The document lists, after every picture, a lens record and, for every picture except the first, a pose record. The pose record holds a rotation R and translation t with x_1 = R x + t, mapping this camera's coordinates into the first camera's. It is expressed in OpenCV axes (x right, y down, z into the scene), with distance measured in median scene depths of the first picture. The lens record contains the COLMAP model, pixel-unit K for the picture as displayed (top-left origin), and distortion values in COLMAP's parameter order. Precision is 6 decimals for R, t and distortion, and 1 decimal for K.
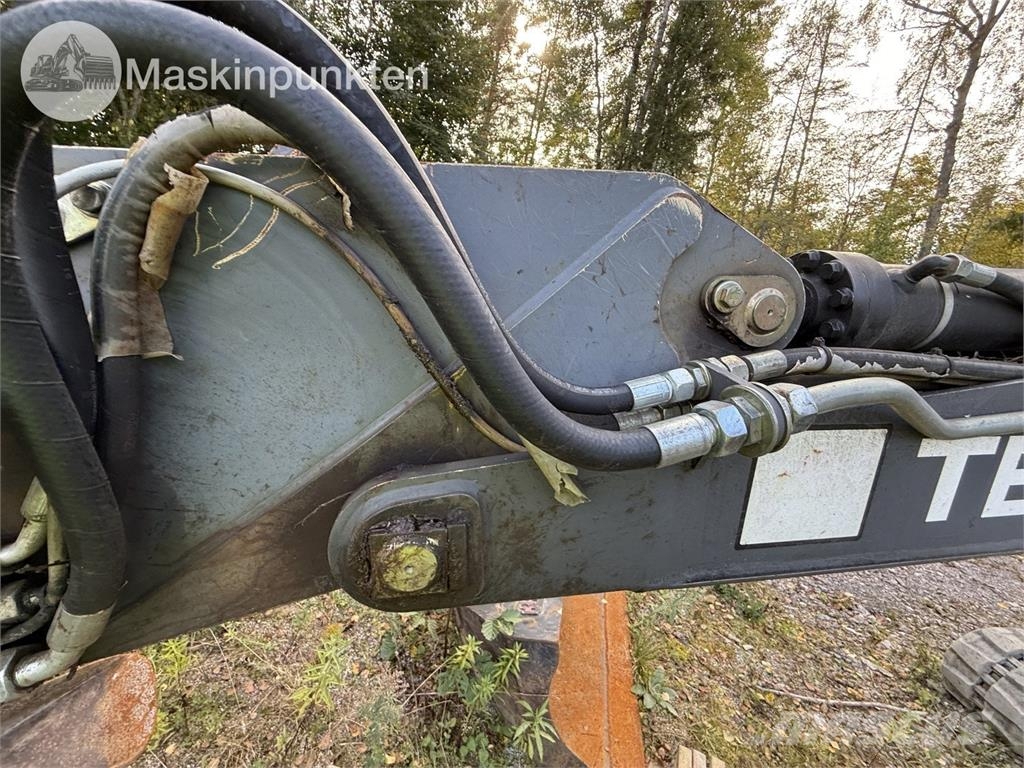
lens RADIAL K [[410.7, 0, 507.2], [0, 410.7, 382.8], [0, 0, 1]] dist [0.004194, -0.001011]
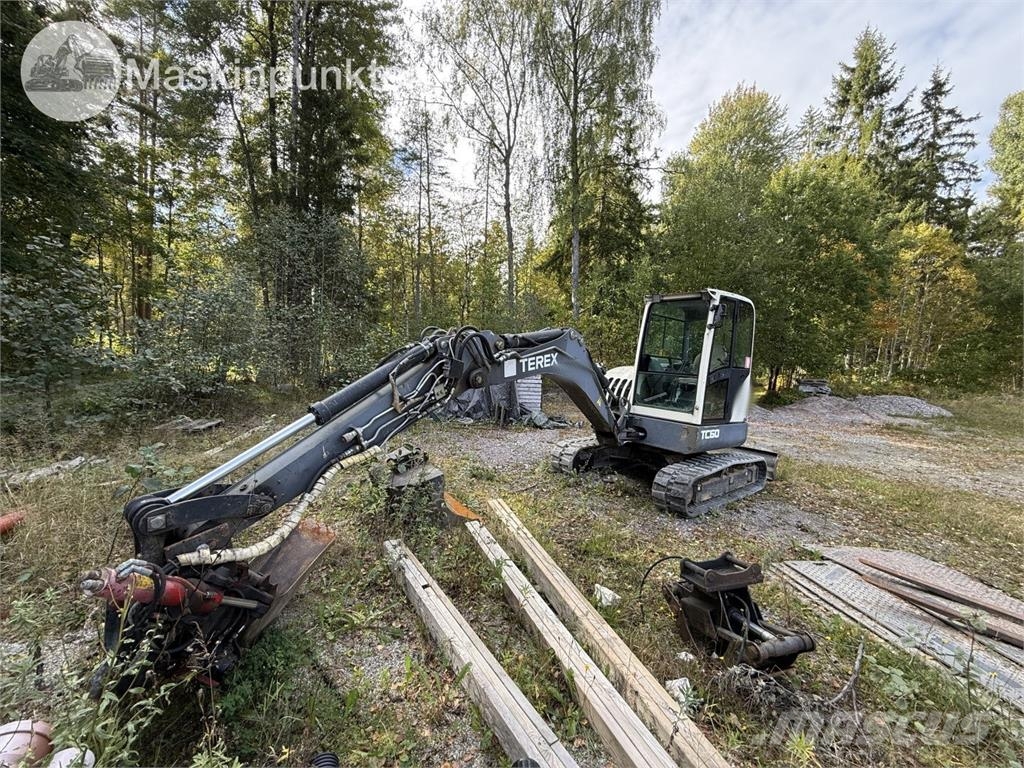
lens RADIAL K [[410.7, 0, 512.1], [0, 410.7, 381.3], [0, 0, 1]] dist [0.004194, -0.001011]
pose [[0.716505, -0.174923, 0.675294, -0.114182], [0.213836, 0.976522, 0.026065, 0.008144], [-0.663999, 0.125726, 0.737088, -0.118594]]
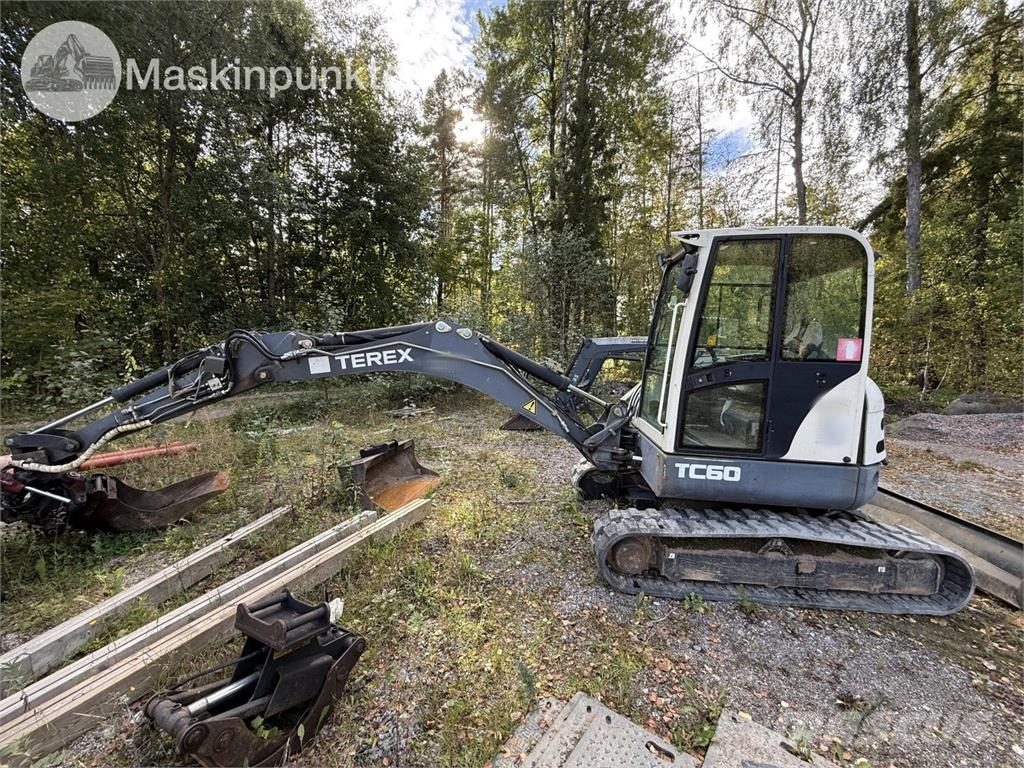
lens RADIAL K [[410.7, 0, 508.7], [0, 410.7, 380.3], [0, 0, 1]] dist [0.004194, -0.001011]
pose [[0.987248, -0.159123, -0.004643, 0.114905], [0.157091, 0.978534, -0.133391, 0.057415], [0.025769, 0.130961, 0.991053, -0.176157]]
